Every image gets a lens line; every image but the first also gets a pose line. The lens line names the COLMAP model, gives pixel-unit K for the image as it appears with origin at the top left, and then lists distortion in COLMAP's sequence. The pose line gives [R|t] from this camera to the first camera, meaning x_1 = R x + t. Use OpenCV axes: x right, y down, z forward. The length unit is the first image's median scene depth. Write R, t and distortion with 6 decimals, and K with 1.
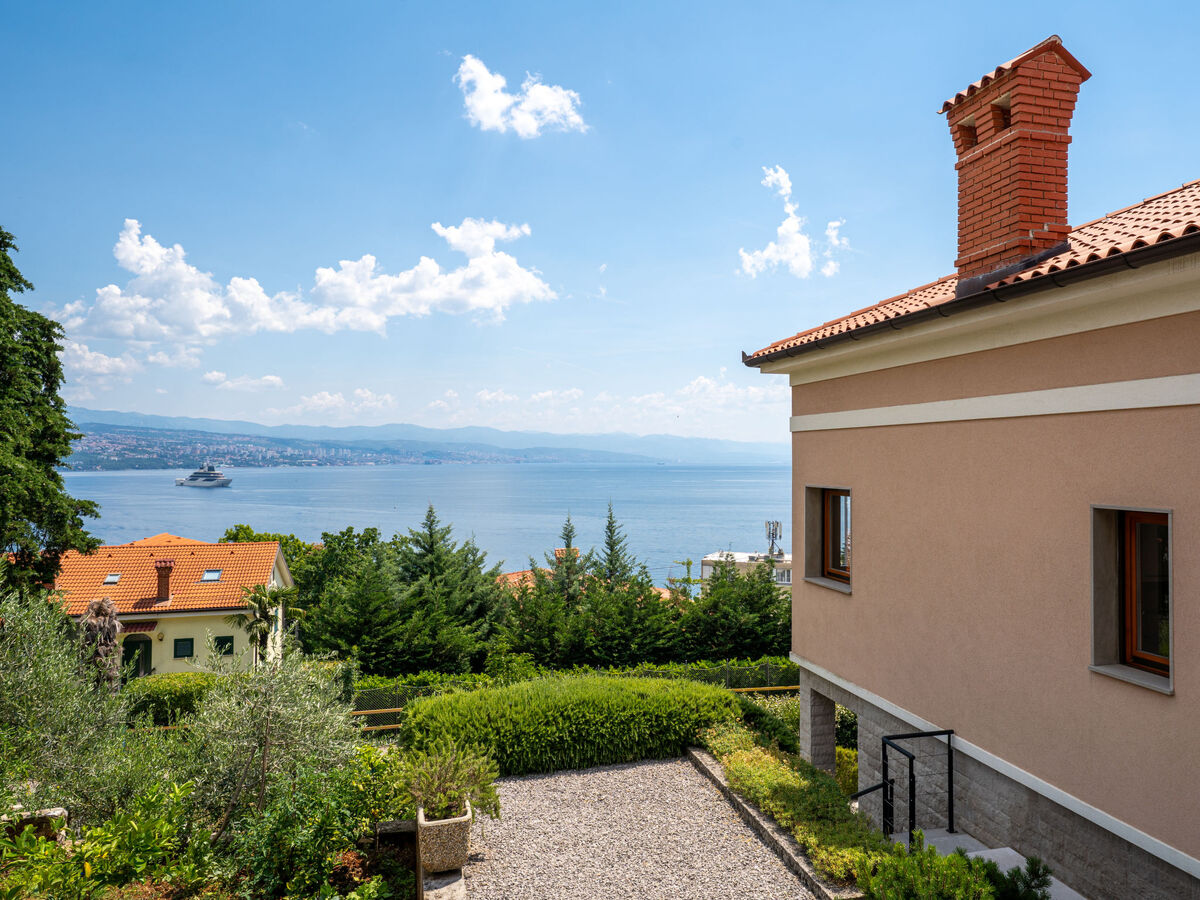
lens RADIAL K [[907.2, 0, 670.0], [0, 907.2, 476.1], [0, 0, 1]] dist [0.018800, 0.012582]
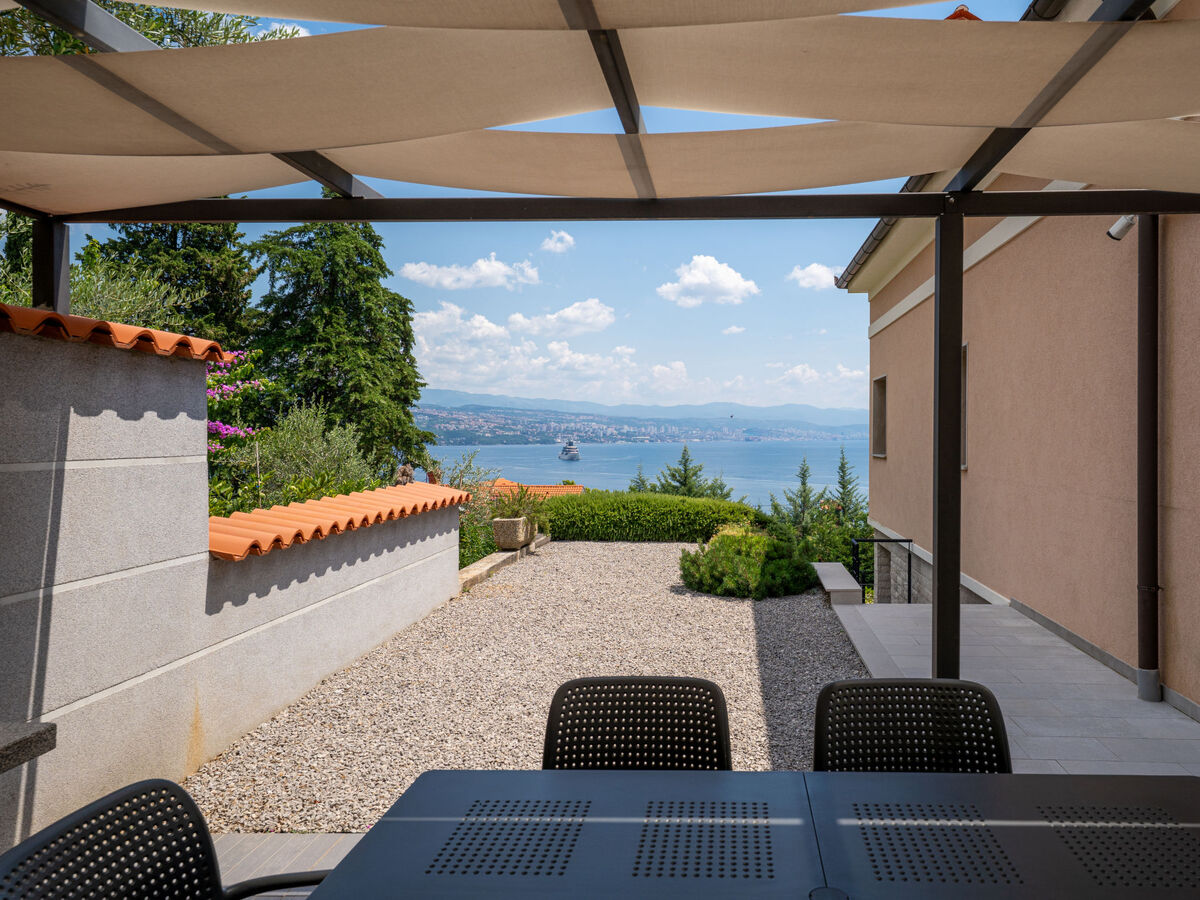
lens RADIAL K [[907.2, 0, 686.4], [0, 907.2, 480.0], [0, 0, 1]] dist [0.018800, 0.012582]
pose [[0.944178, 0.015472, -0.329072, 0.120888], [-0.006953, 0.999610, 0.027047, 0.043710], [0.329362, -0.023249, 0.943918, -0.102869]]
